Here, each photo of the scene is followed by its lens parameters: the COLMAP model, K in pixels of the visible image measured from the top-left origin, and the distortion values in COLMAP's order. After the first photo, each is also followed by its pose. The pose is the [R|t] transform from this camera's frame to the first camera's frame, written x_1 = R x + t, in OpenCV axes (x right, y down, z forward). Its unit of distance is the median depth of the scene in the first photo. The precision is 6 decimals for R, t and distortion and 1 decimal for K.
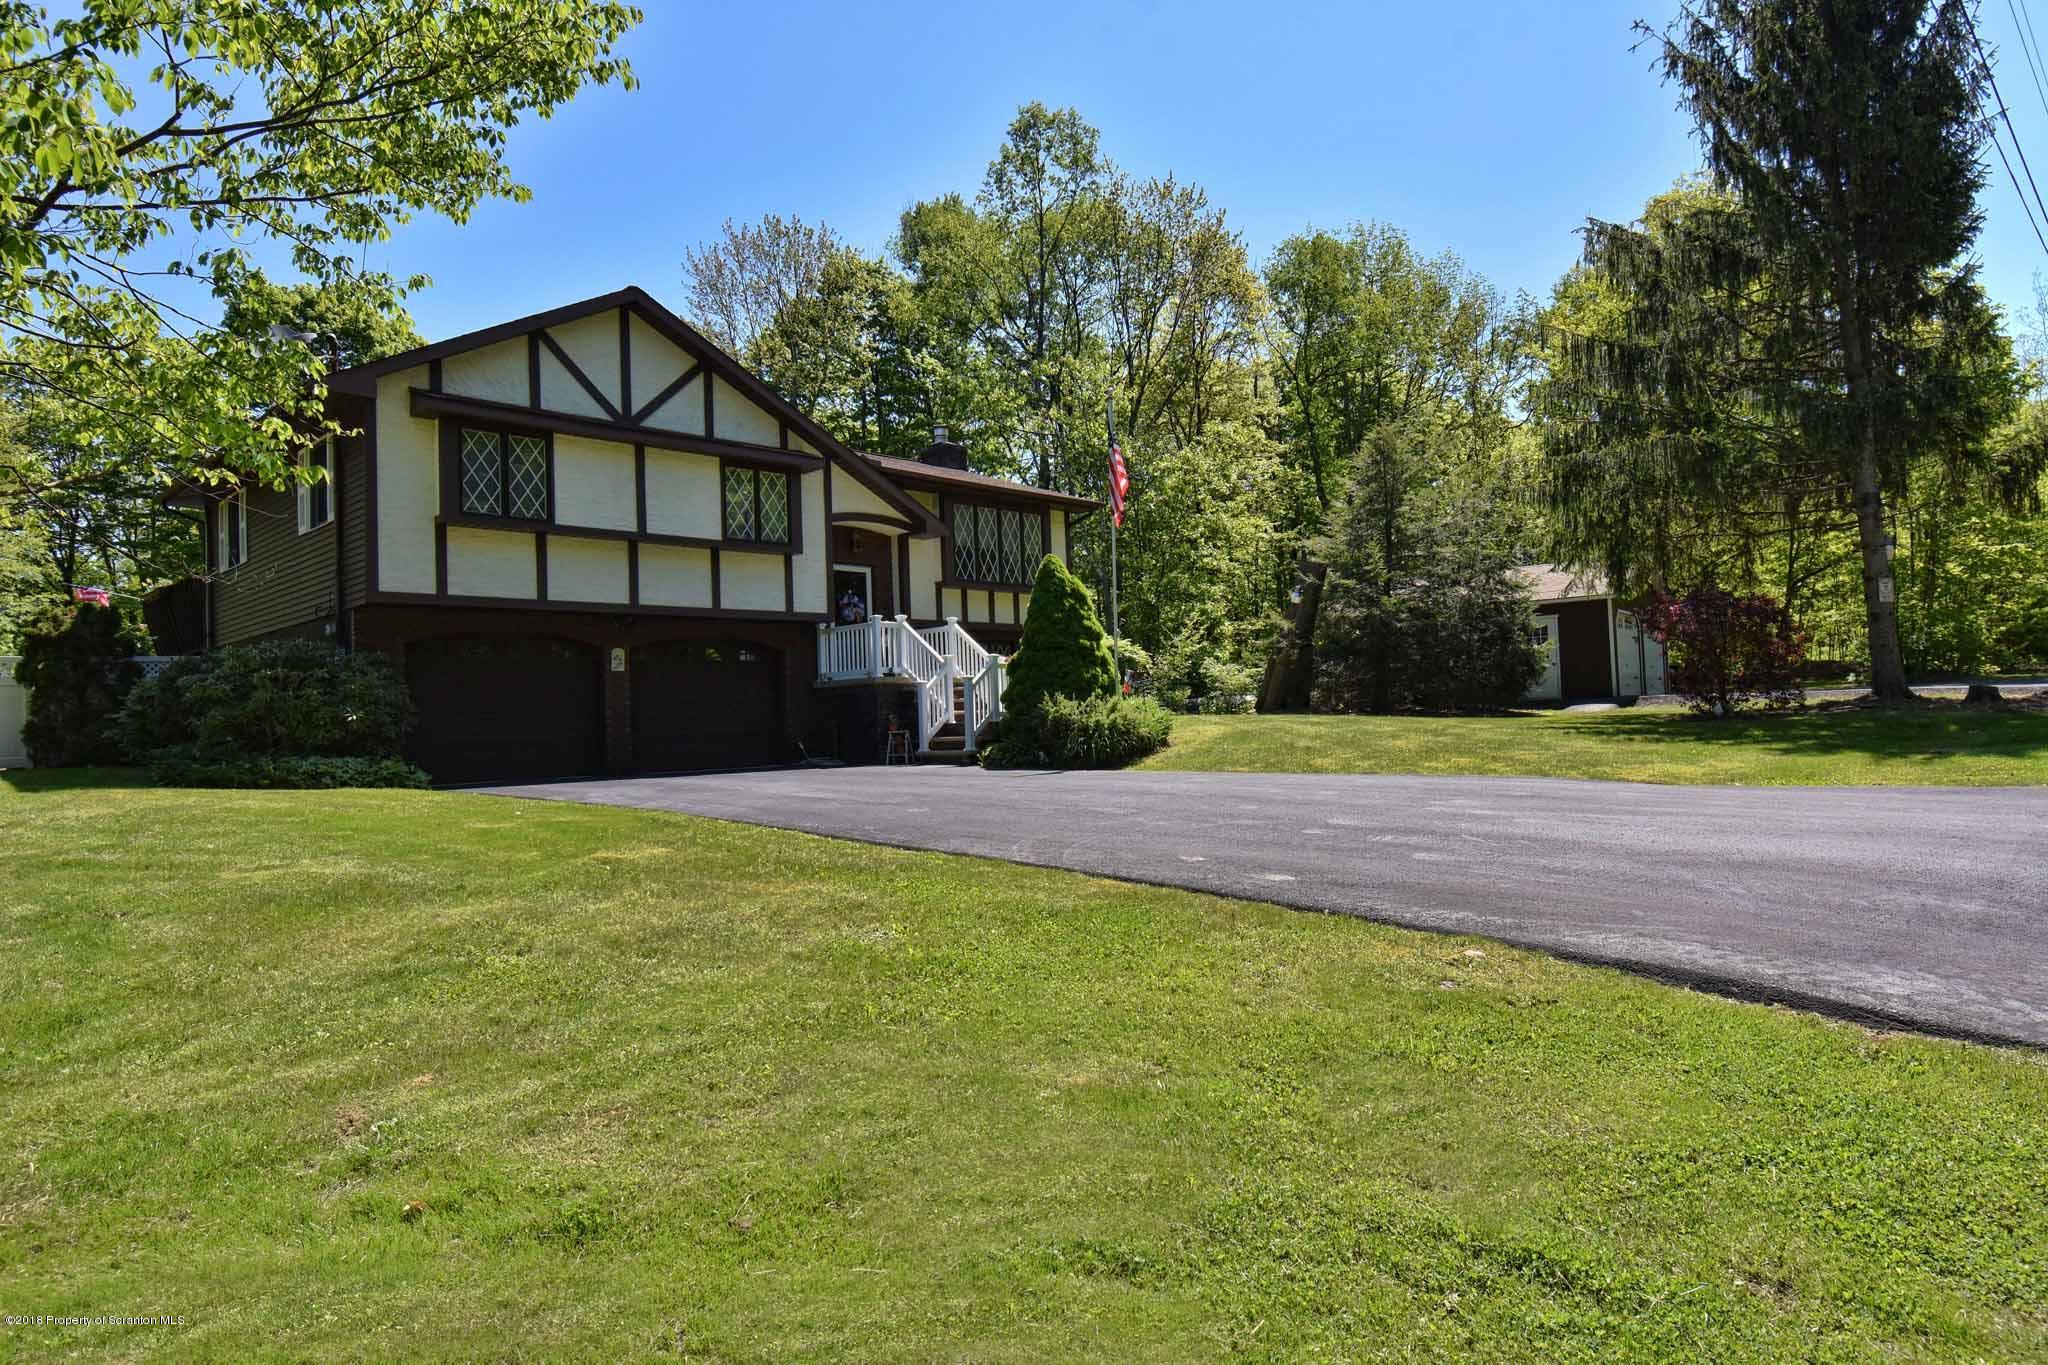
lens RADIAL K [[1200.1, 0, 1023.2], [0, 1200.1, 674.3], [0, 0, 1]] dist [-0.007188, -0.000595]
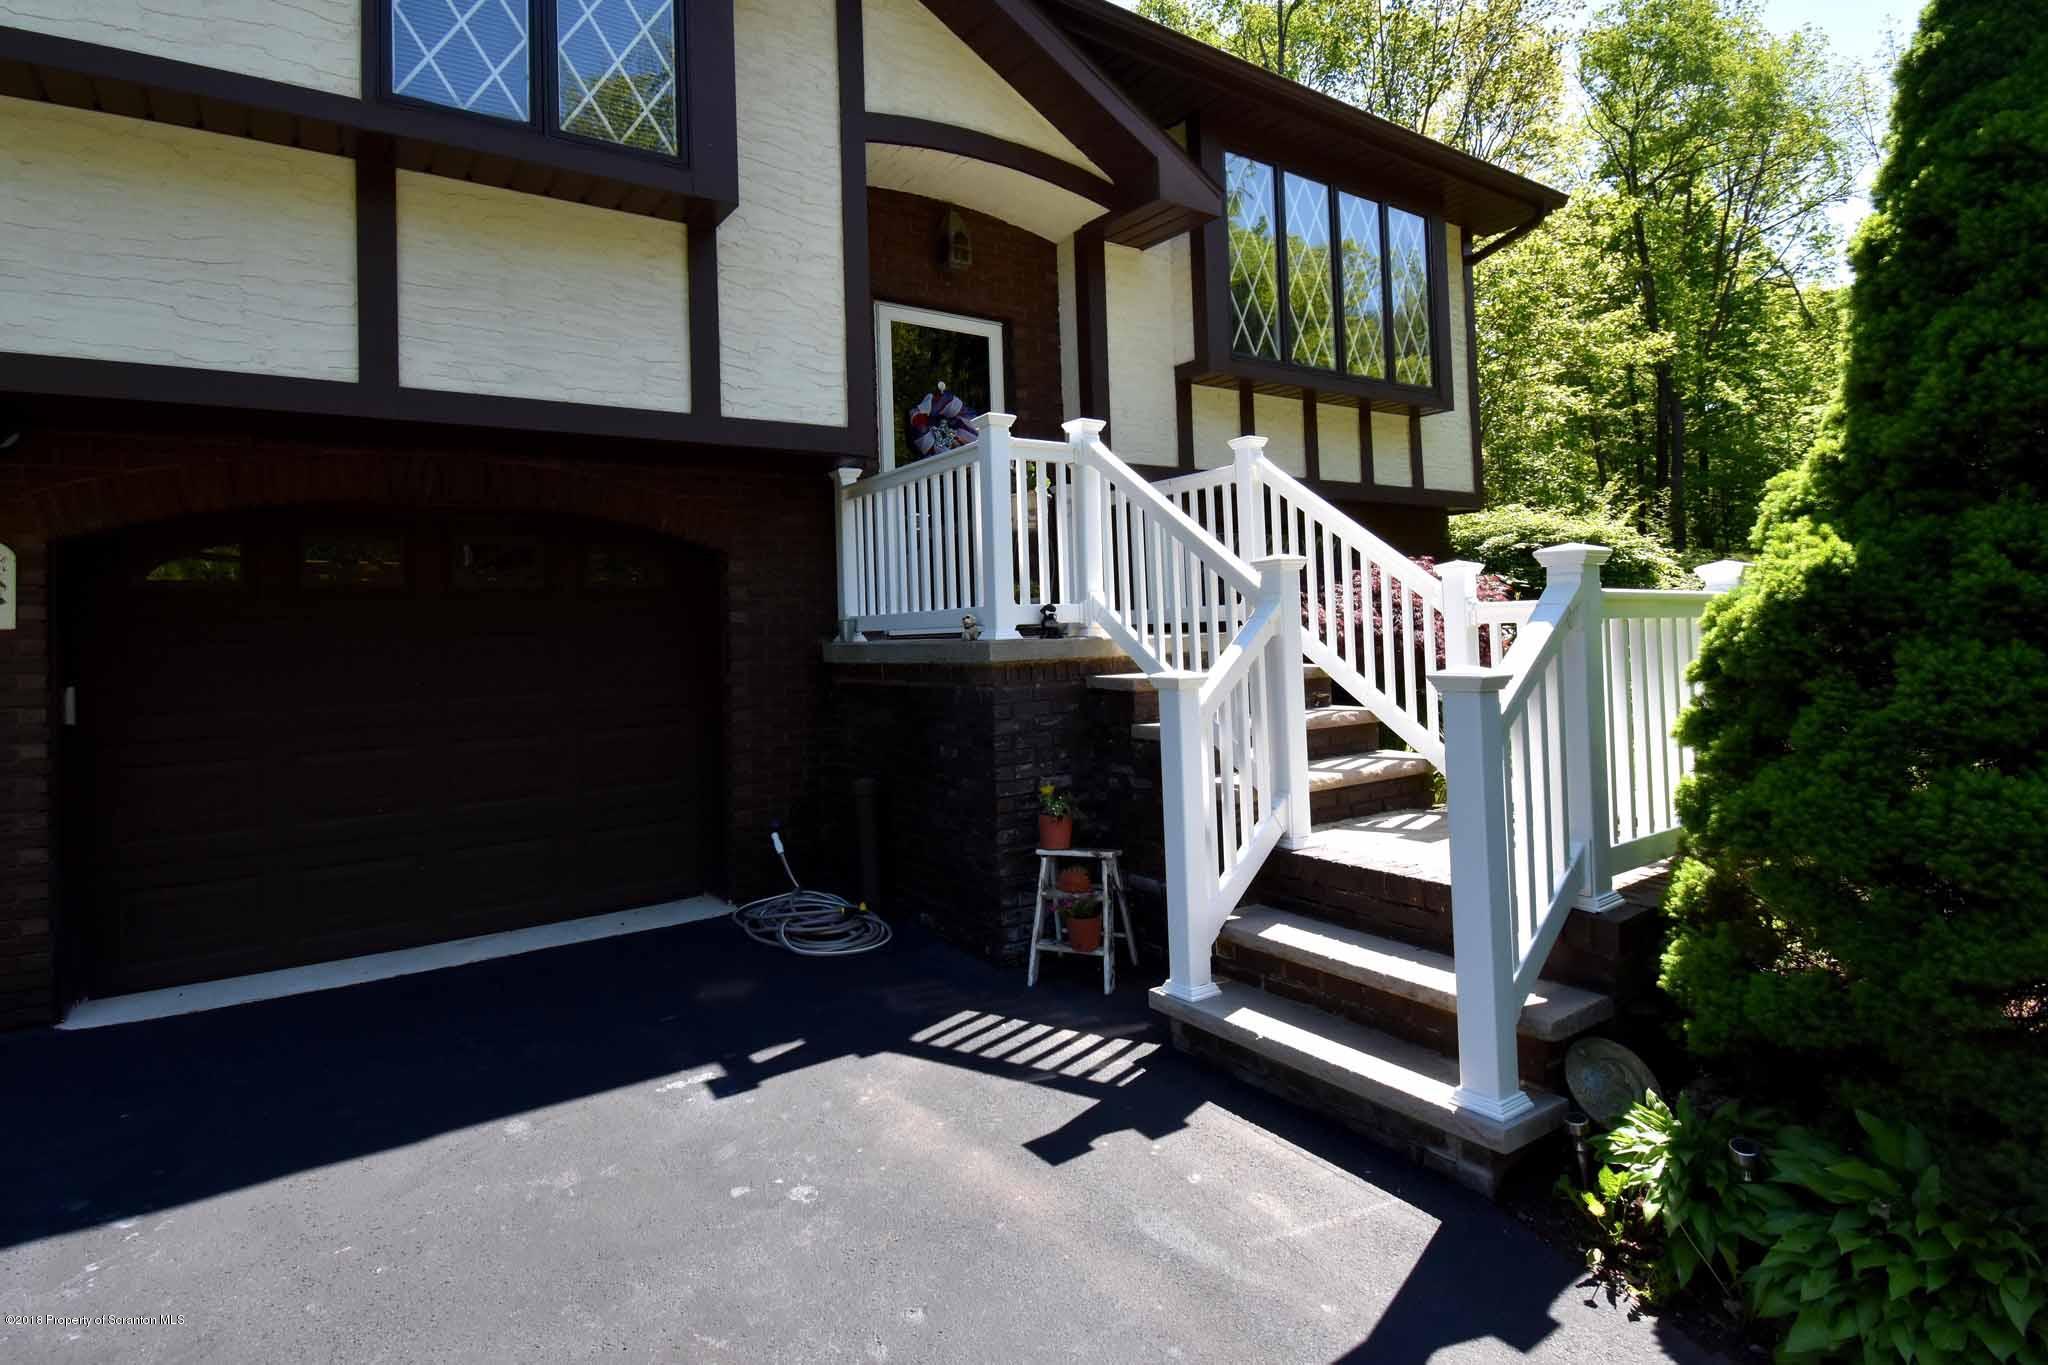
lens RADIAL K [[1009.4, 0, 988.1], [0, 1009.4, 609.5], [0, 0, 1]] dist [0.004043, -0.000278]
pose [[0.979711, -0.004325, -0.200371, -0.079454], [0.009337, 0.999667, 0.024076, -0.009872], [0.200200, -0.025459, 0.979424, 0.792324]]
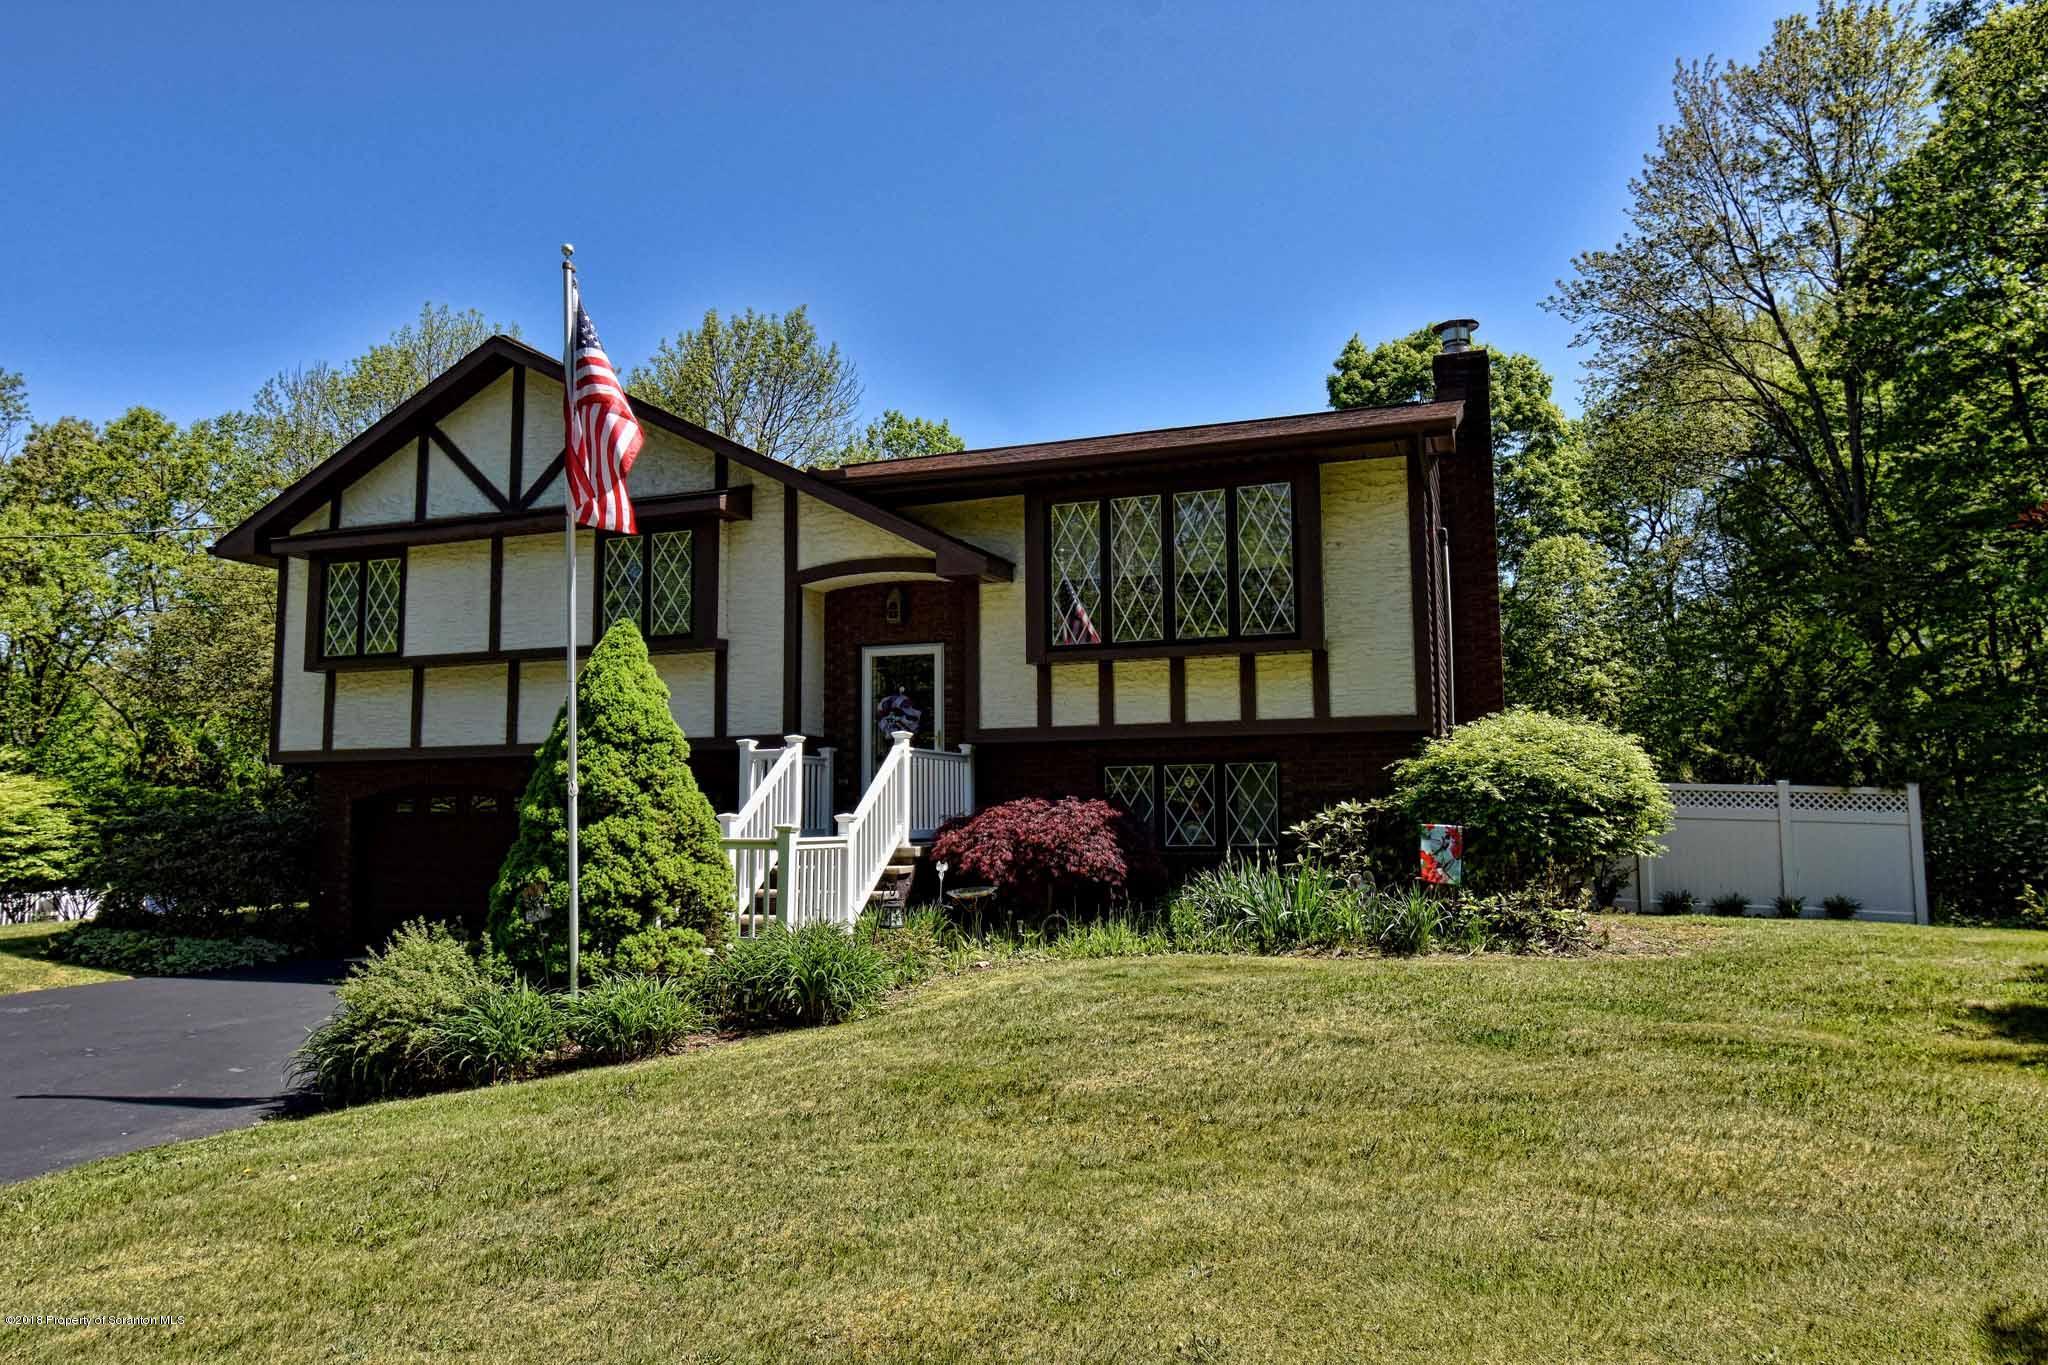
lens RADIAL K [[1338.9, 0, 1028.0], [0, 1338.9, 678.1], [0, 0, 1]] dist [0.004485, 0.002927]
pose [[0.430890, -0.064778, -0.900077, 0.547070], [0.032943, 0.997885, -0.056046, -0.038762], [0.901803, -0.005502, 0.432112, 0.862669]]
